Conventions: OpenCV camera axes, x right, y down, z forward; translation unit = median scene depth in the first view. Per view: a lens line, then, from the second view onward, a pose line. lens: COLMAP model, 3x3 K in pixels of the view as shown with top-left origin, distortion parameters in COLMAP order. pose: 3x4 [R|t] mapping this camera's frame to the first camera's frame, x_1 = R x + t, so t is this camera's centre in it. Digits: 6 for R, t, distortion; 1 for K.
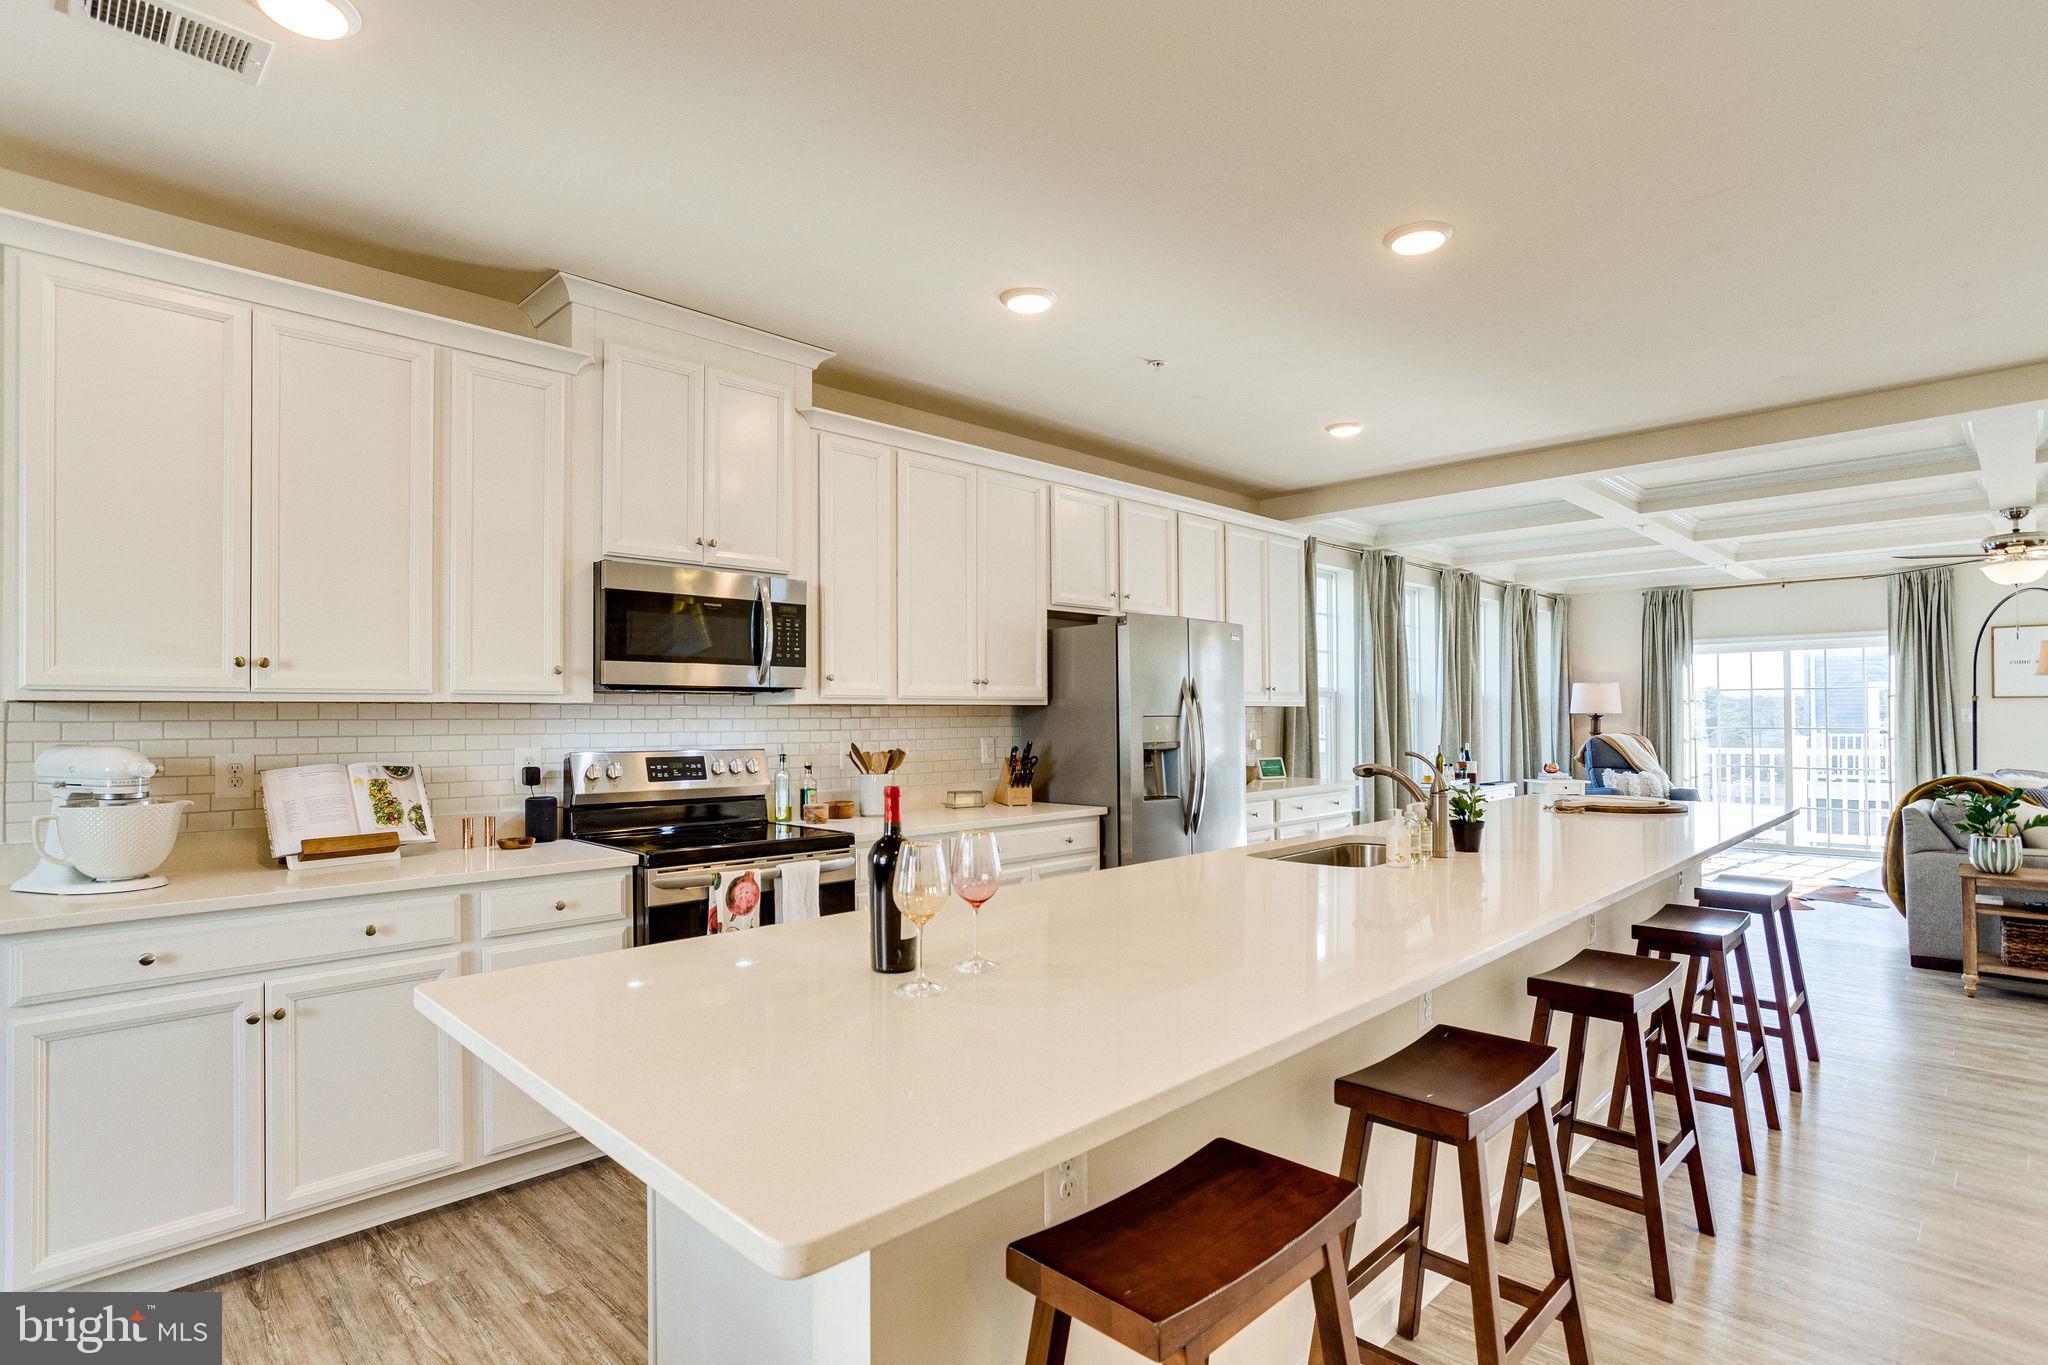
lens RADIAL K [[1014.5, 0, 979.4], [0, 1014.5, 705.0], [0, 0, 1]] dist [0.001484, -0.000191]
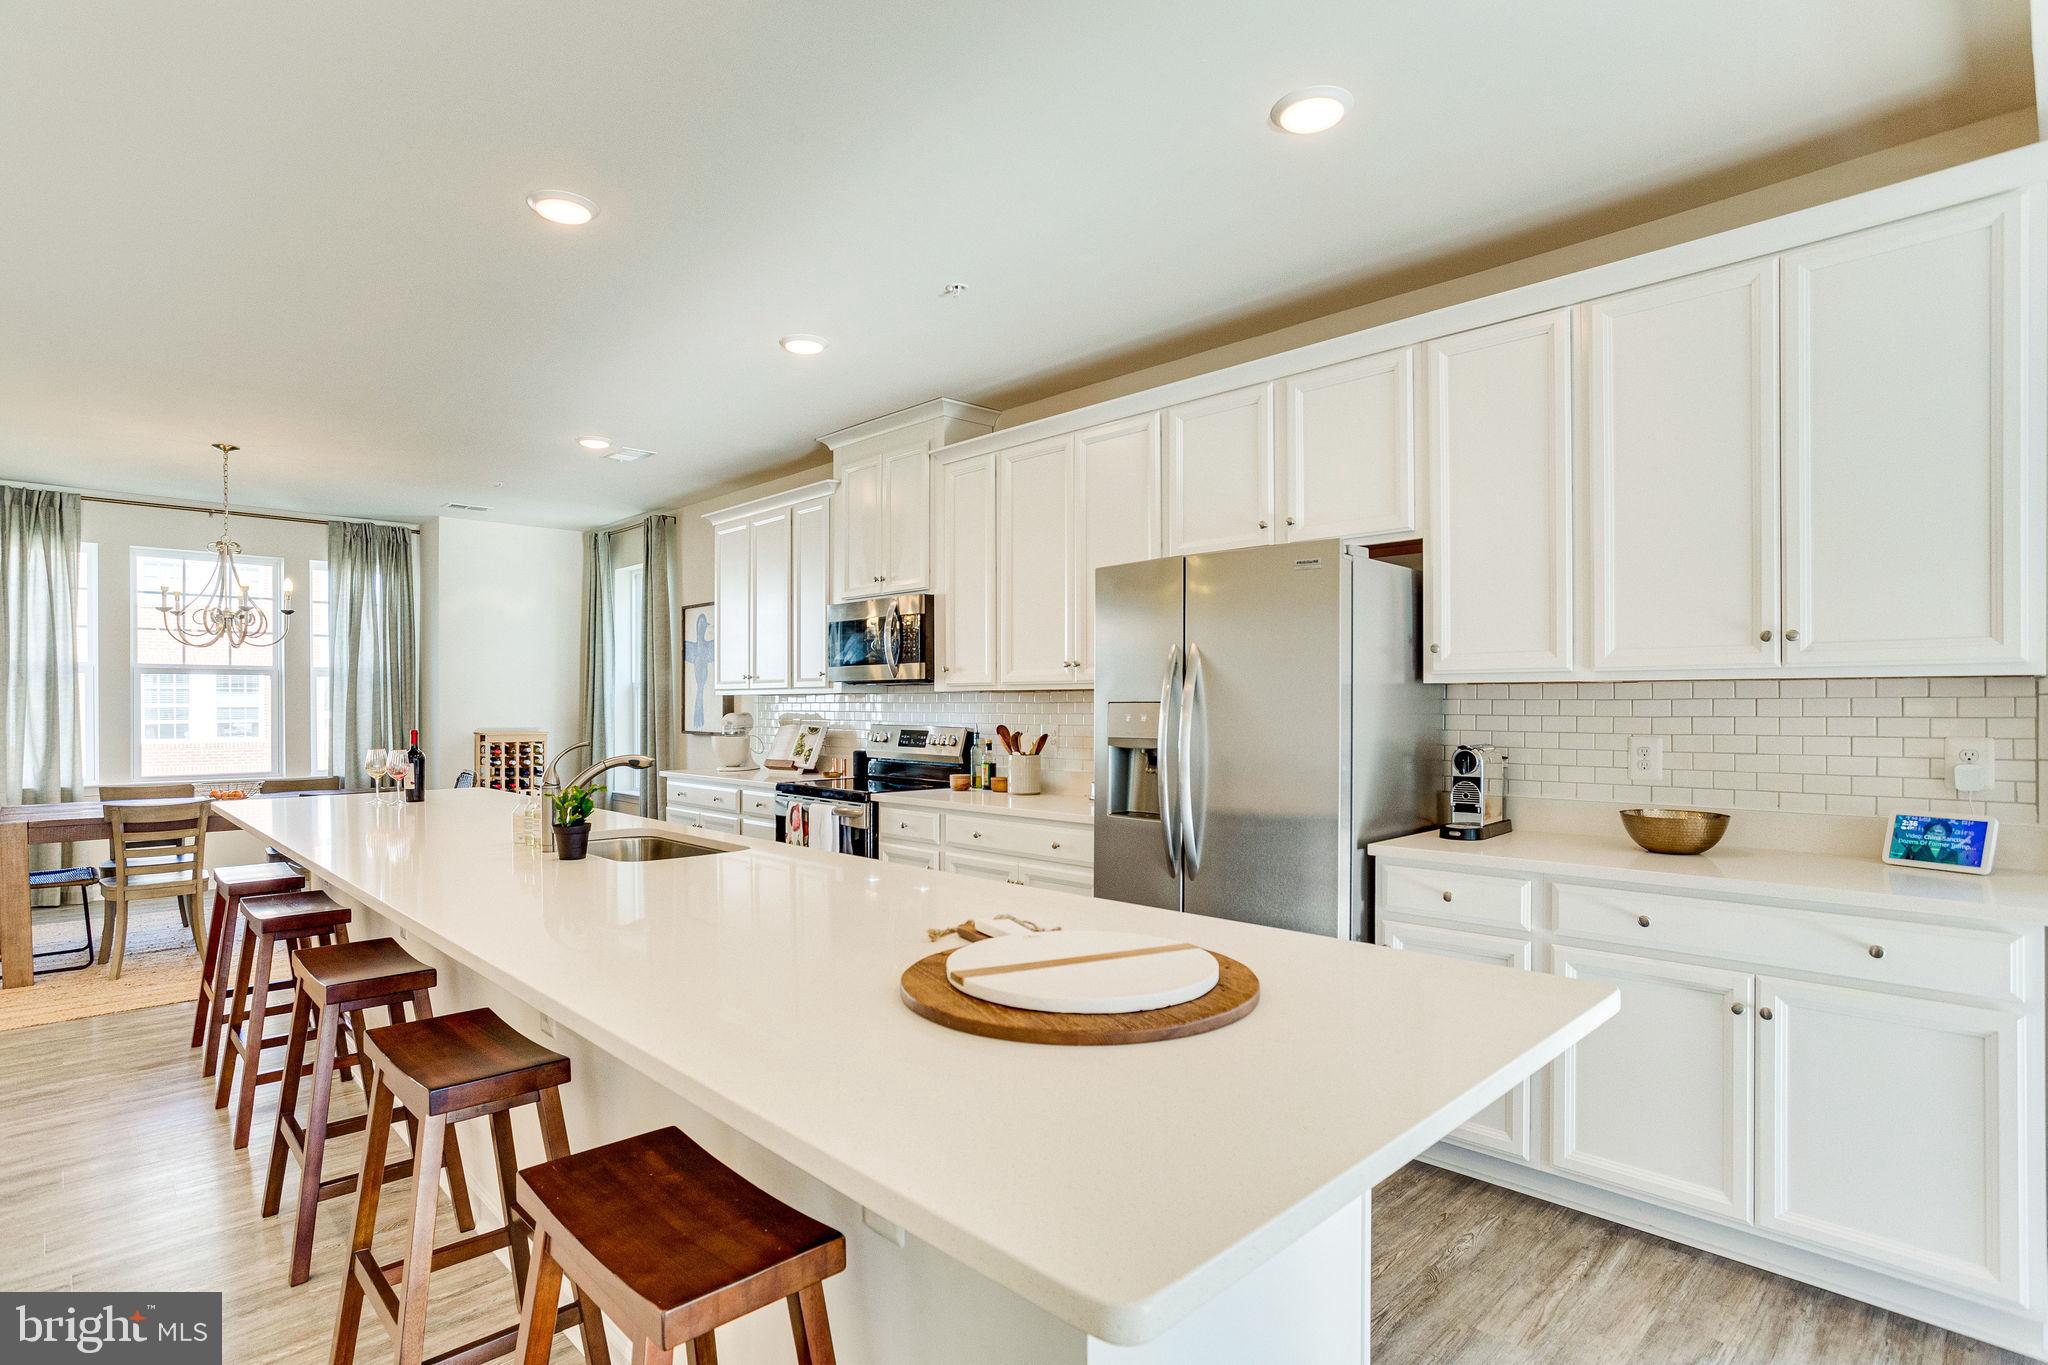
lens RADIAL K [[1014.5, 0, 979.4], [0, 1014.5, 705.0], [0, 0, 1]] dist [0.001484, -0.000191]
pose [[-0.005354, 0.001156, -0.999985, 1.211376], [0.006264, 0.999980, 0.001122, 0.016296], [0.999966, -0.006258, -0.005361, 1.203848]]
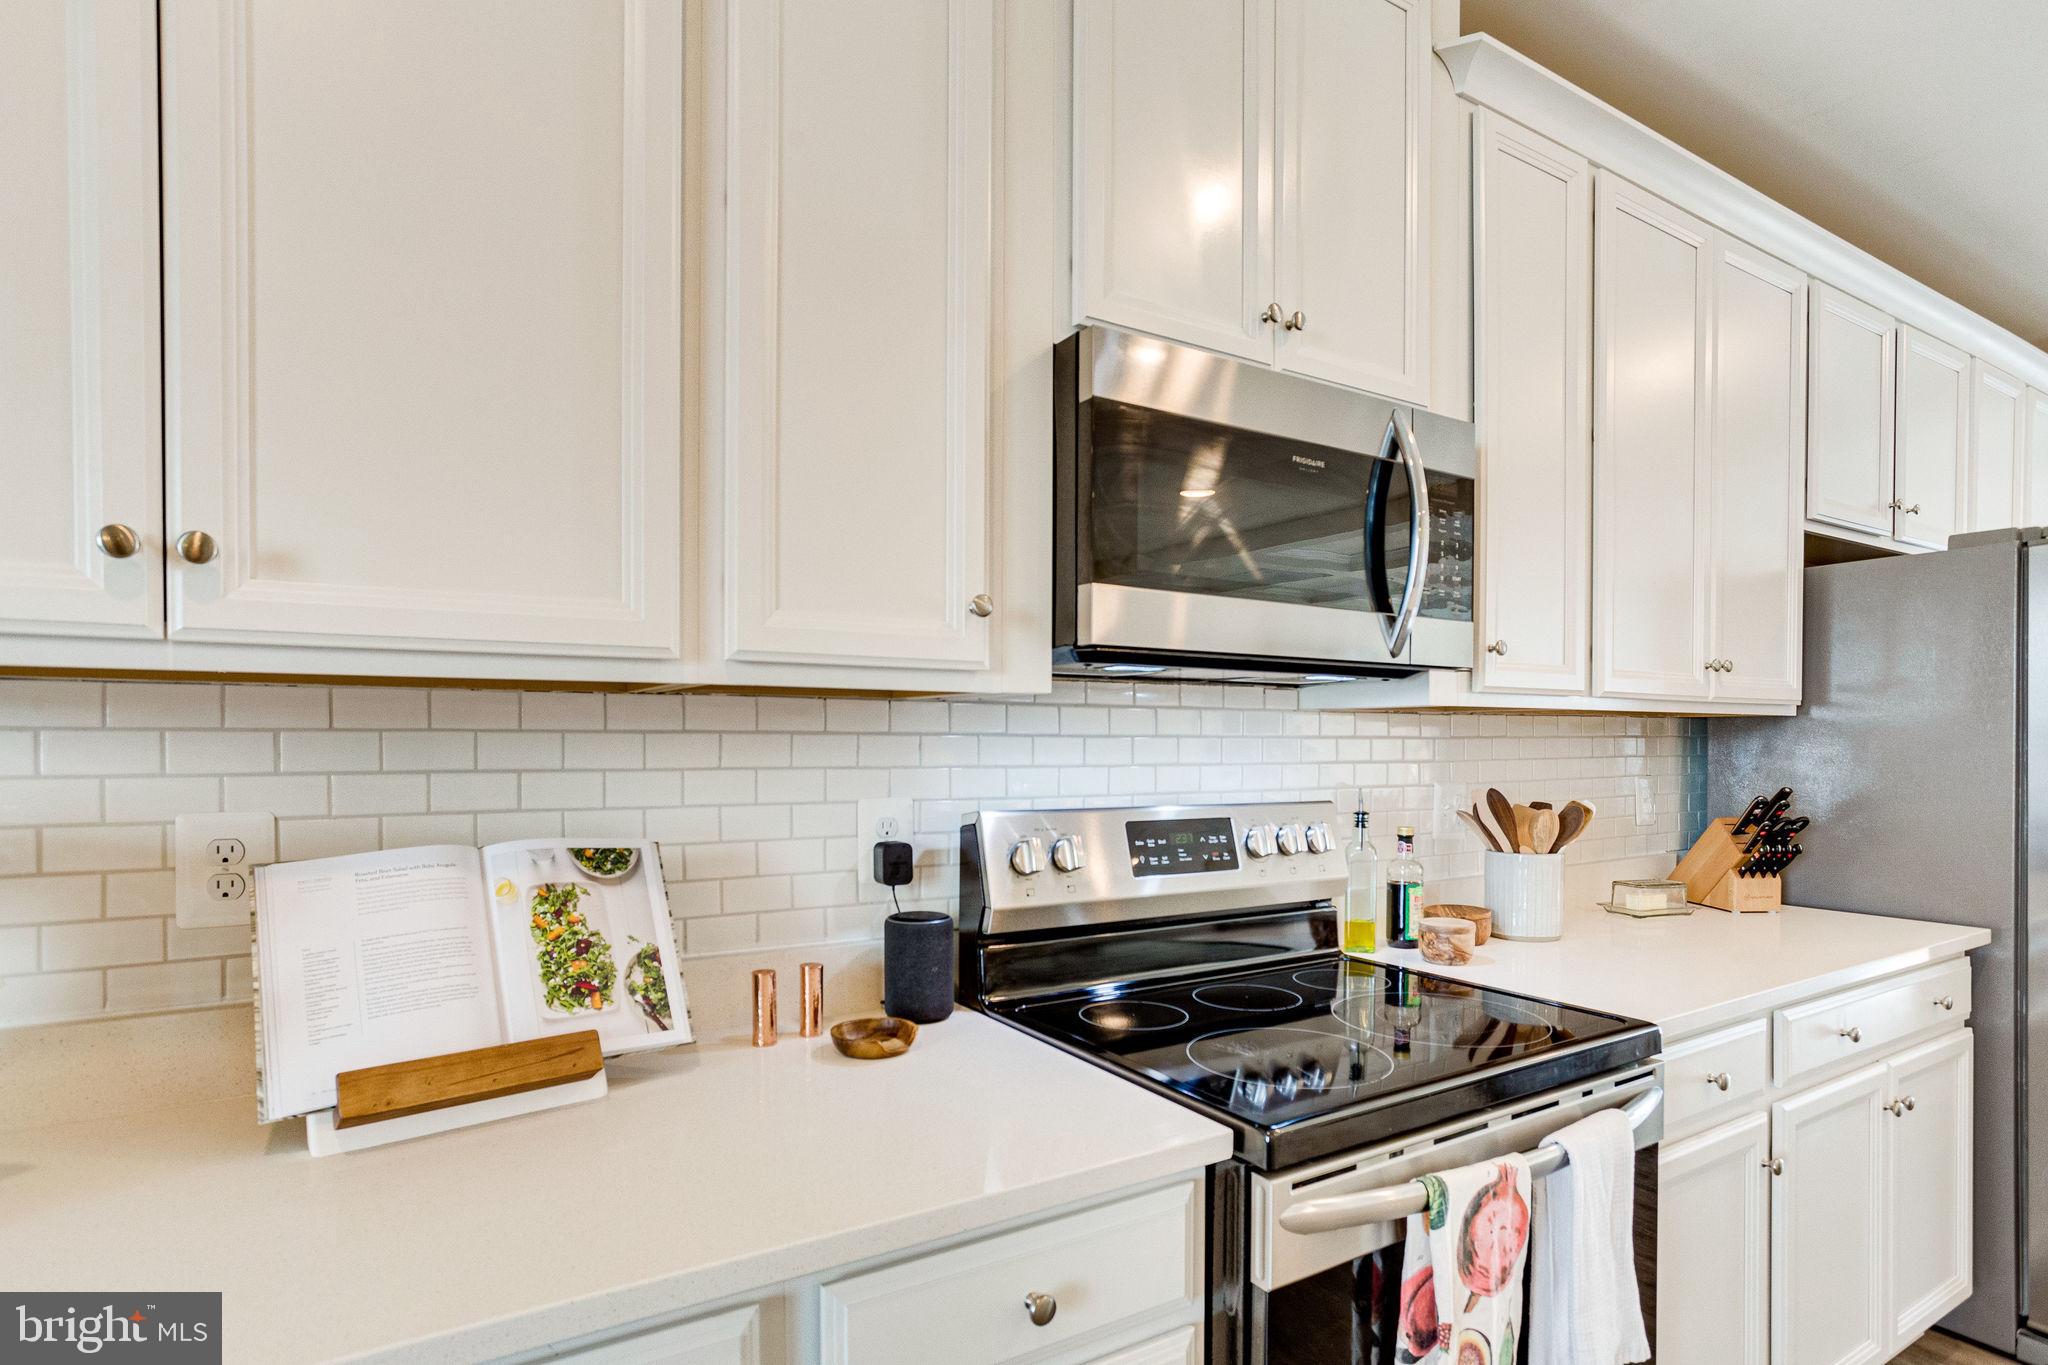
lens RADIAL K [[1041.0, 0, 1014.6], [0, 1041.0, 747.3], [0, 0, 1]] dist [-0.025717, -0.000125]
pose [[0.978912, 0.008585, -0.204101, -0.303753], [-0.004669, 0.999796, 0.019660, 0.010928], [0.204228, -0.018293, 0.978752, 0.580142]]
